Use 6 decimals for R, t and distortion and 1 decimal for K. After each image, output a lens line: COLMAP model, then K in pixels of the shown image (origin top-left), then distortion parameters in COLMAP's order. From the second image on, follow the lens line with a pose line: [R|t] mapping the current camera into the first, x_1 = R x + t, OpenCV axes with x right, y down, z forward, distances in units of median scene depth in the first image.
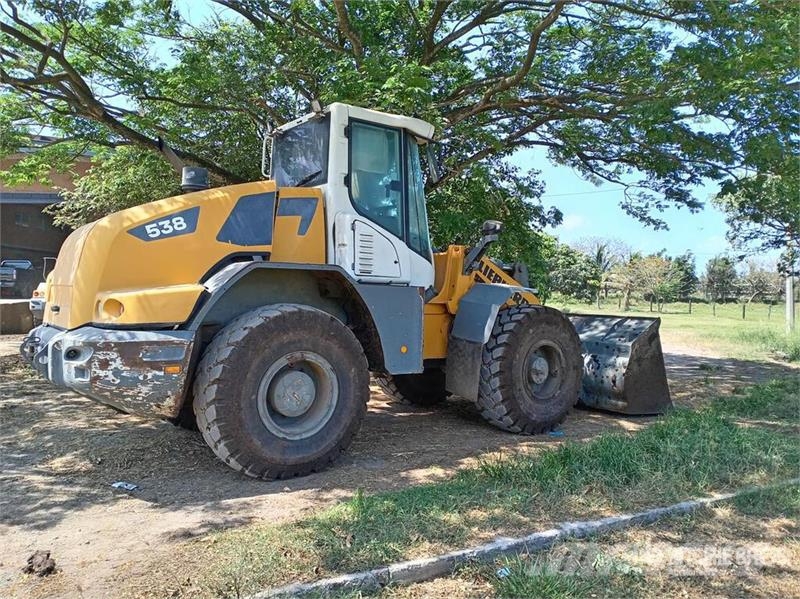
lens RADIAL K [[615.5, 0, 400.0], [0, 615.5, 299.5], [0, 0, 1]] dist [0.074435, -0.094856]
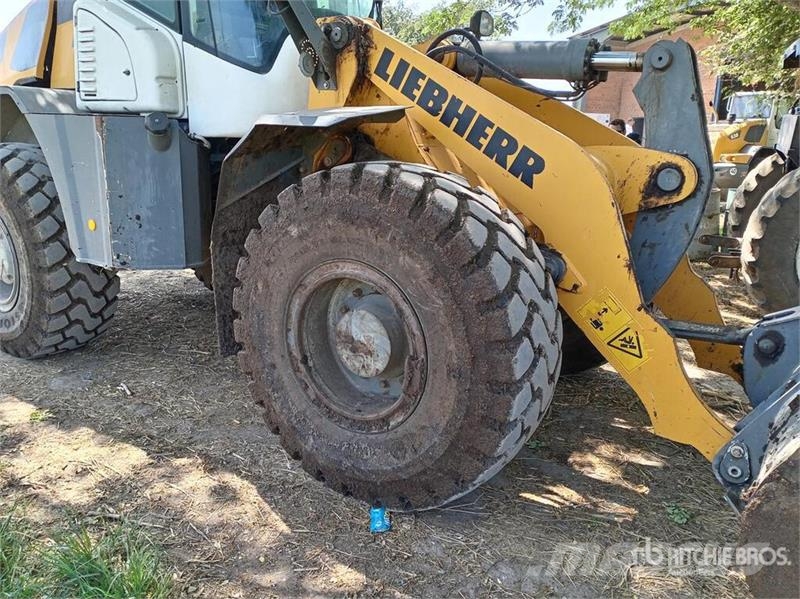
lens RADIAL K [[630.8, 0, 398.3], [0, 630.8, 303.6], [0, 0, 1]] dist [0.066611, -0.107701]
pose [[0.329162, 0.229776, -0.915891, 0.731100], [-0.030360, 0.972016, 0.232945, 0.002409], [0.943785, -0.048870, 0.326926, 1.135170]]
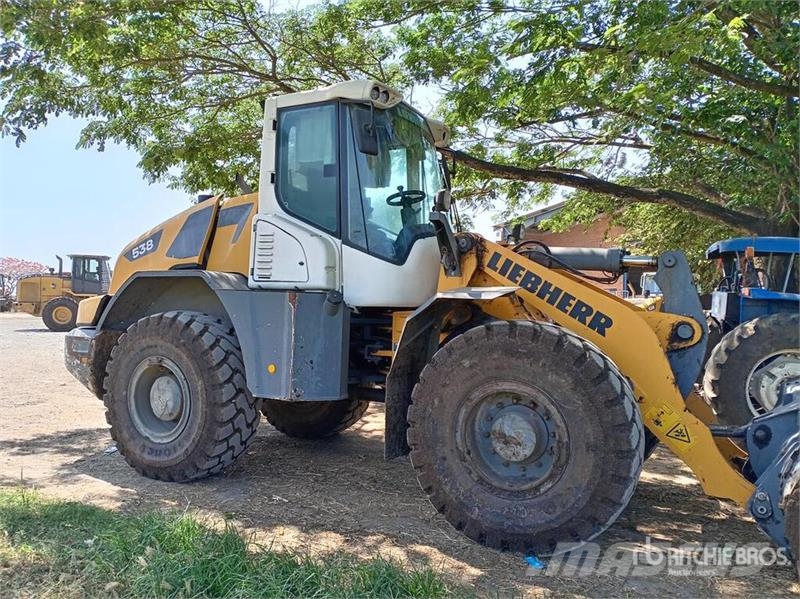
lens RADIAL K [[627.0, 0, 394.7], [0, 627.0, 302.1], [0, 0, 1]] dist [0.067253, -0.106394]
pose [[0.437718, -0.022399, -0.898833, 0.881994], [-0.027773, 0.998876, -0.038417, 0.021583], [0.898683, 0.041779, 0.436604, 0.820382]]
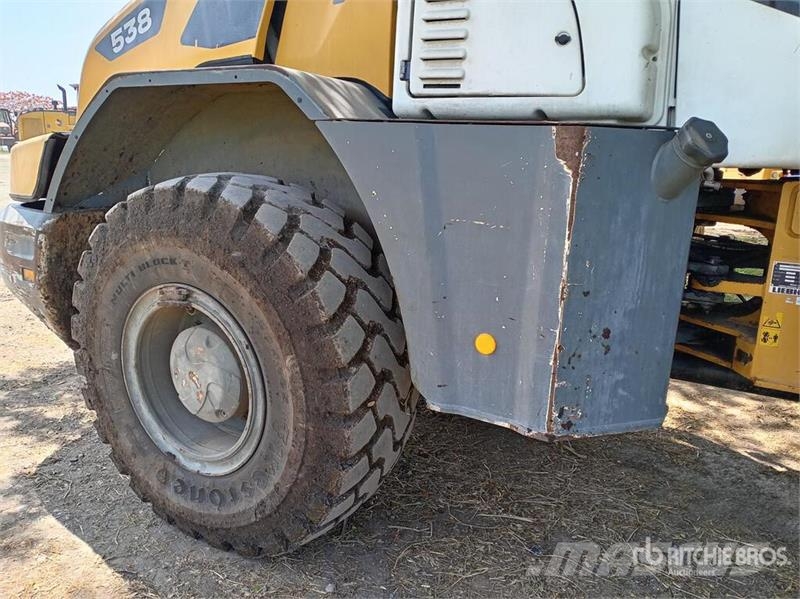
lens RADIAL K [[630.8, 0, 398.3], [0, 630.8, 303.6], [0, 0, 1]] dist [0.066611, -0.107701]
pose [[0.399780, 0.203646, -0.893703, 0.274872], [-0.032933, 0.977569, 0.208024, -0.000329], [0.916019, -0.053731, 0.397519, 0.886283]]
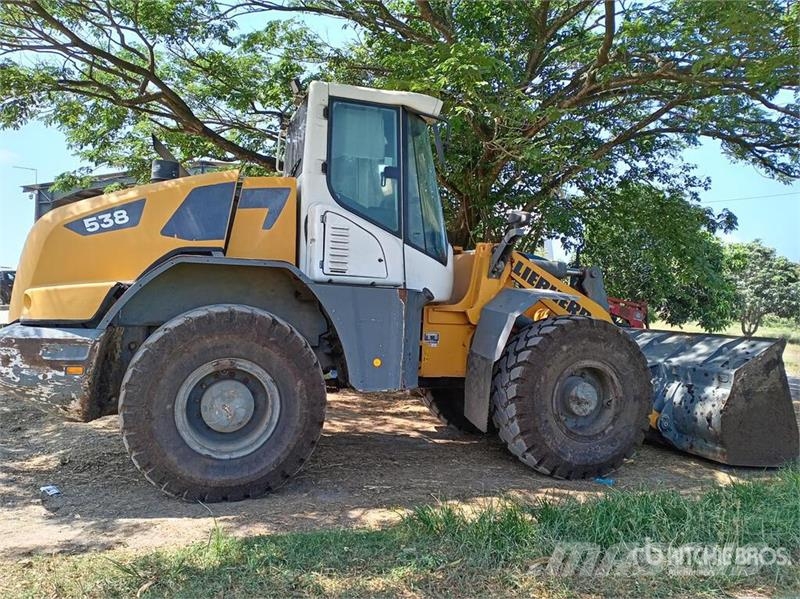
lens RADIAL K [[618.8, 0, 404.1], [0, 618.8, 301.0], [0, 0, 1]] dist [0.055508, -0.086359]
pose [[0.951501, 0.012703, -0.307384, 0.317511], [-0.021251, 0.999474, -0.024478, 0.017831], [0.306911, 0.029823, 0.951271, 0.214181]]
